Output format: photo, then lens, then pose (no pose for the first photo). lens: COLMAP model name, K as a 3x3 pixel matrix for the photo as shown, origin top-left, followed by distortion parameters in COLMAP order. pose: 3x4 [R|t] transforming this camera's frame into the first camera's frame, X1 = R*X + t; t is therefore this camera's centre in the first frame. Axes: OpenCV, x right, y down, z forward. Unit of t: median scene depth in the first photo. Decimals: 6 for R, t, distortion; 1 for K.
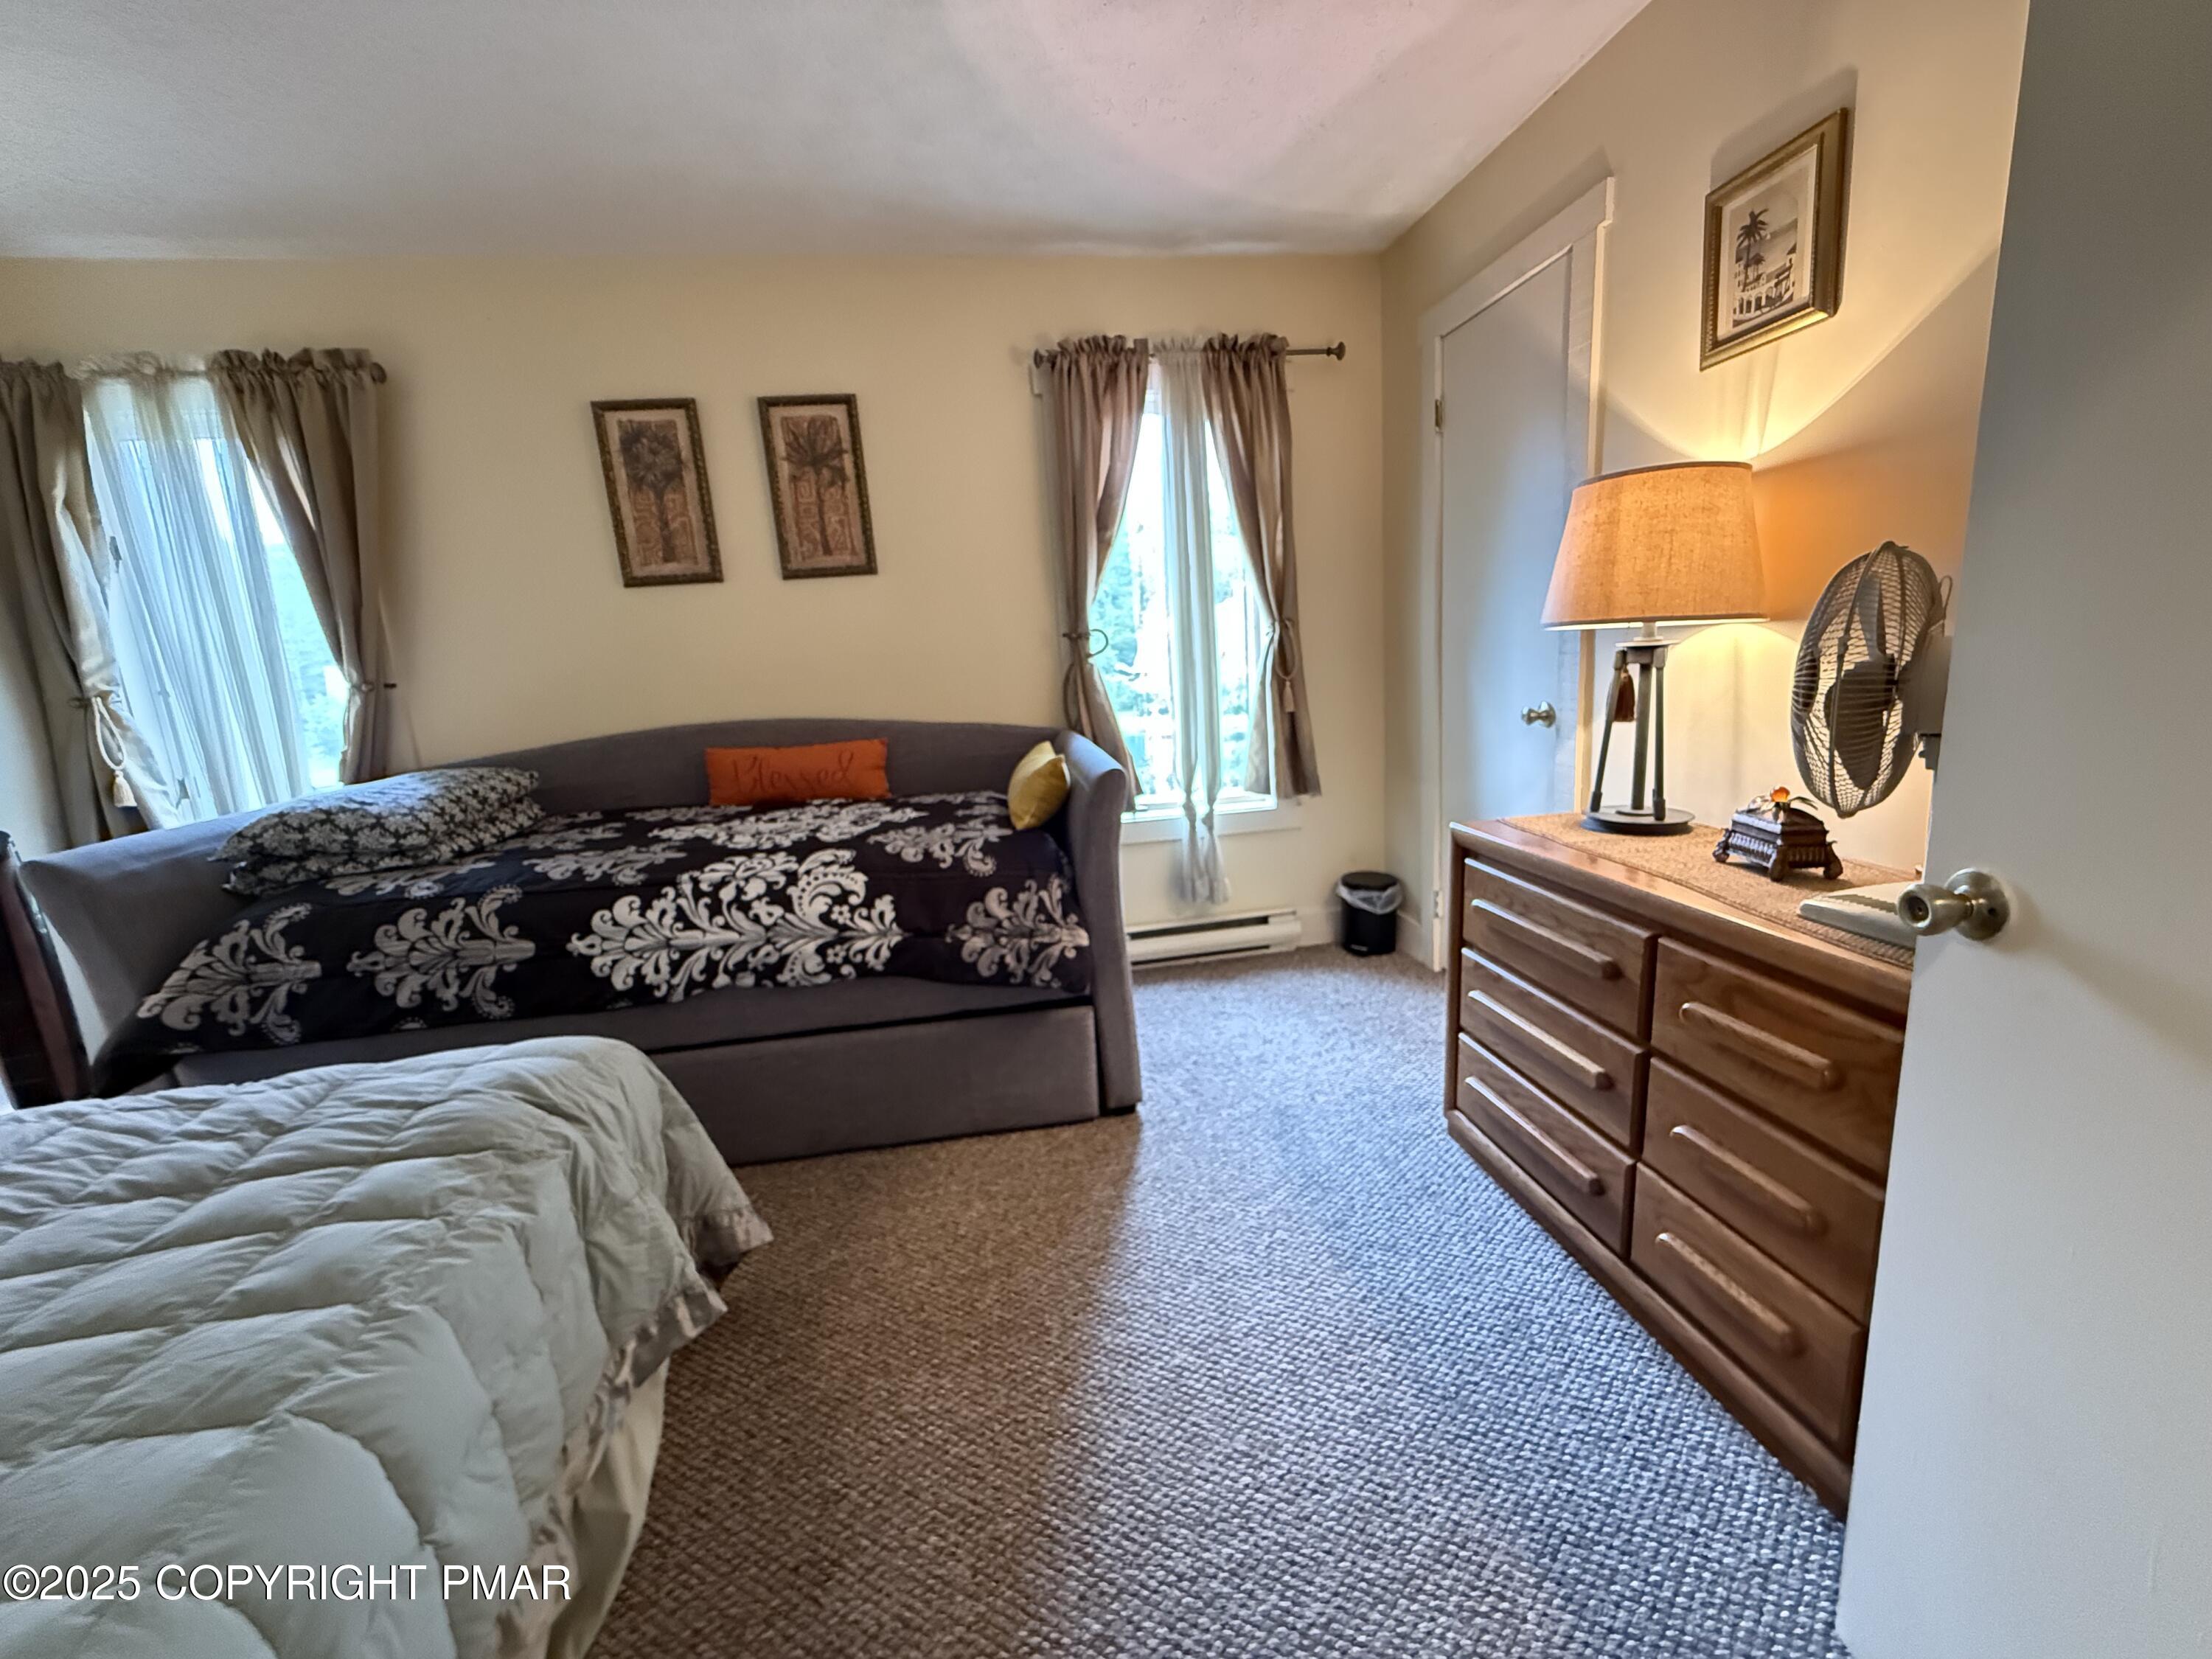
lens RADIAL K [[884.7, 0, 1106.0], [0, 884.7, 829.5], [0, 0, 1]] dist [0.002351, -0.000981]
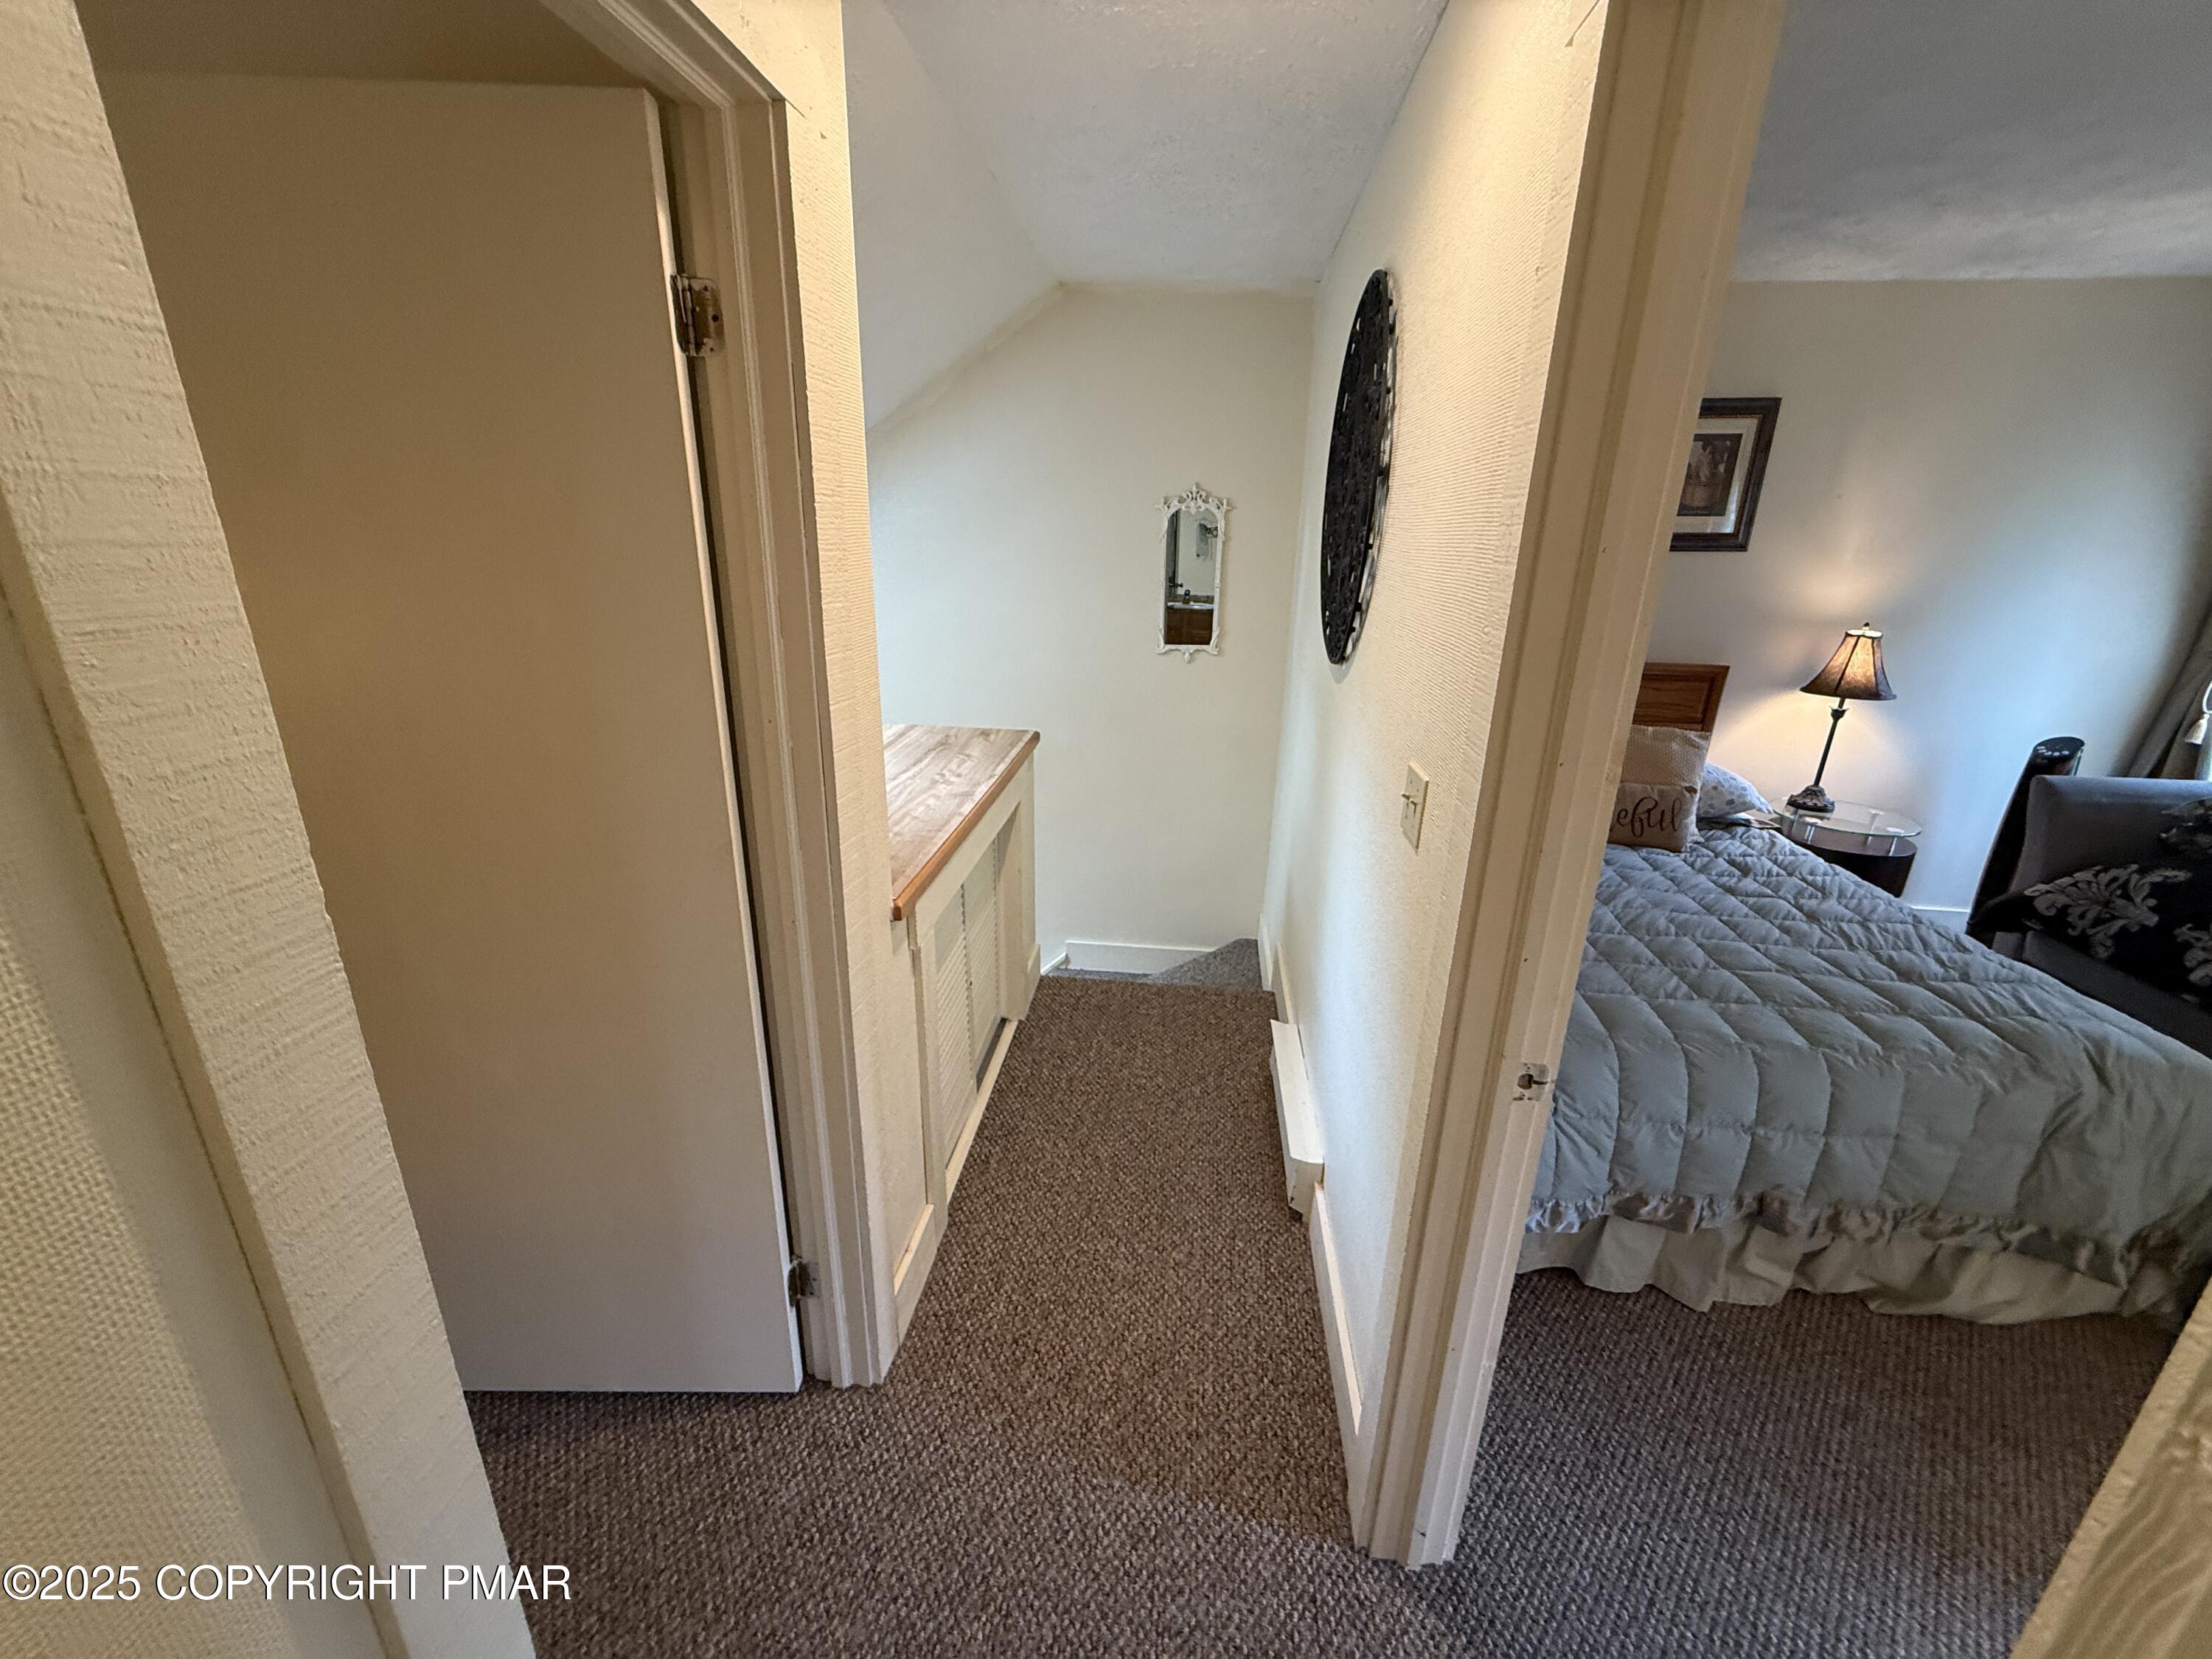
lens RADIAL K [[884.7, 0, 1106.0], [0, 884.7, 829.5], [0, 0, 1]] dist [0.002351, -0.000981]
pose [[-0.269029, 0.363862, -0.891755, 0.732962], [-0.192590, 0.886868, 0.419969, -0.248808], [0.943680, 0.284727, -0.168517, -0.293684]]
